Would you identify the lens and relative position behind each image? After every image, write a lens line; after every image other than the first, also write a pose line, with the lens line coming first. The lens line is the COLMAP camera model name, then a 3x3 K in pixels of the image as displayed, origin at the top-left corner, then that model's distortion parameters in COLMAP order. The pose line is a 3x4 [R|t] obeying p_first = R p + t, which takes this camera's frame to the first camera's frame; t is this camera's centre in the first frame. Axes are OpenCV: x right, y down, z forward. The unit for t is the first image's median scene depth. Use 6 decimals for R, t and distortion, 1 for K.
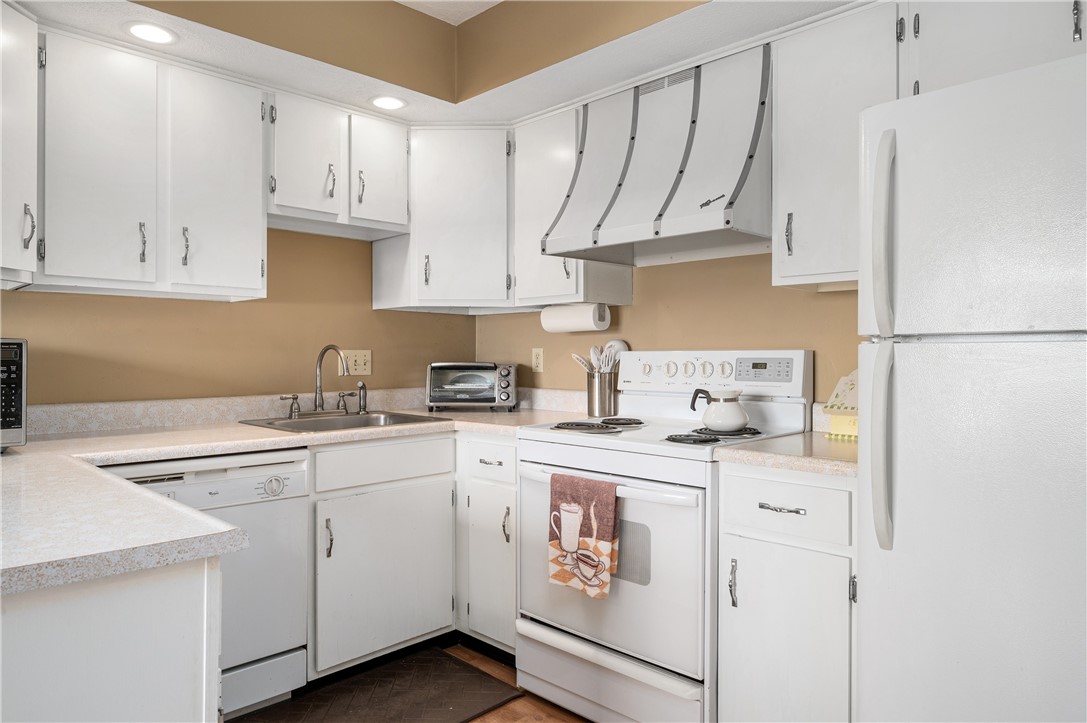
lens RADIAL K [[709.5, 0, 543.5], [0, 709.5, 361.5], [0, 0, 1]] dist [-0.001931, -0.000384]
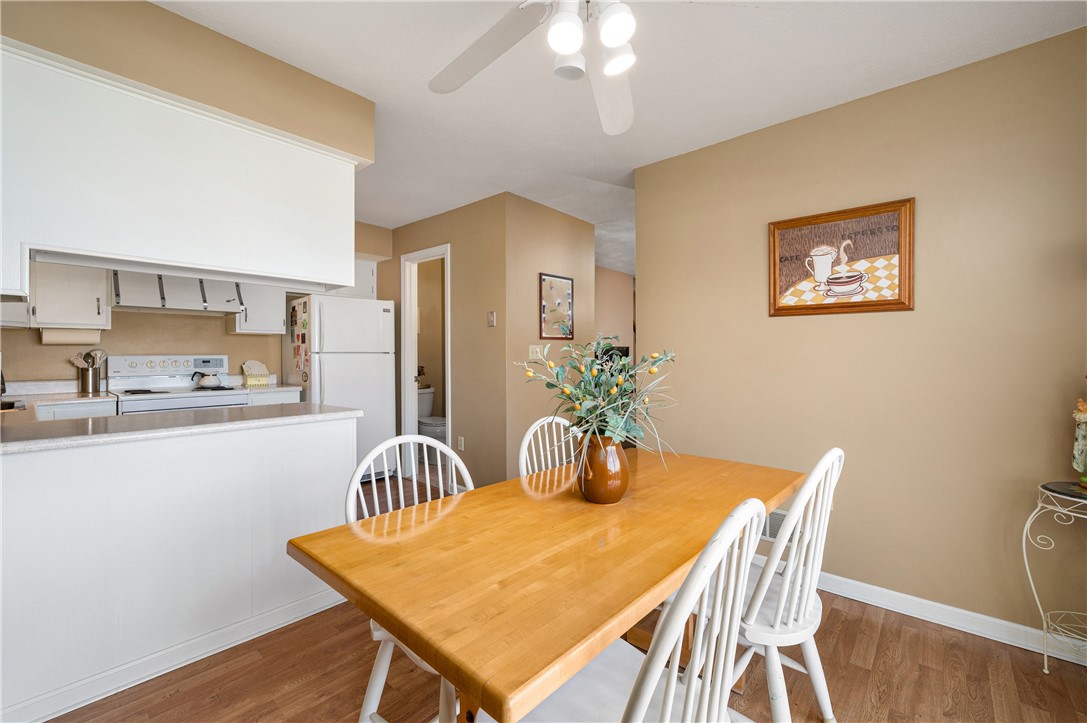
lens RADIAL K [[461.4, 0, 543.5], [0, 461.4, 361.5], [0, 0, 1]] dist [0.000020, -0.000001]
pose [[-0.050597, -0.017085, 0.998573, -1.393234], [0.011801, 0.999774, 0.017703, -0.009381], [-0.998649, 0.012680, -0.050384, -0.092036]]
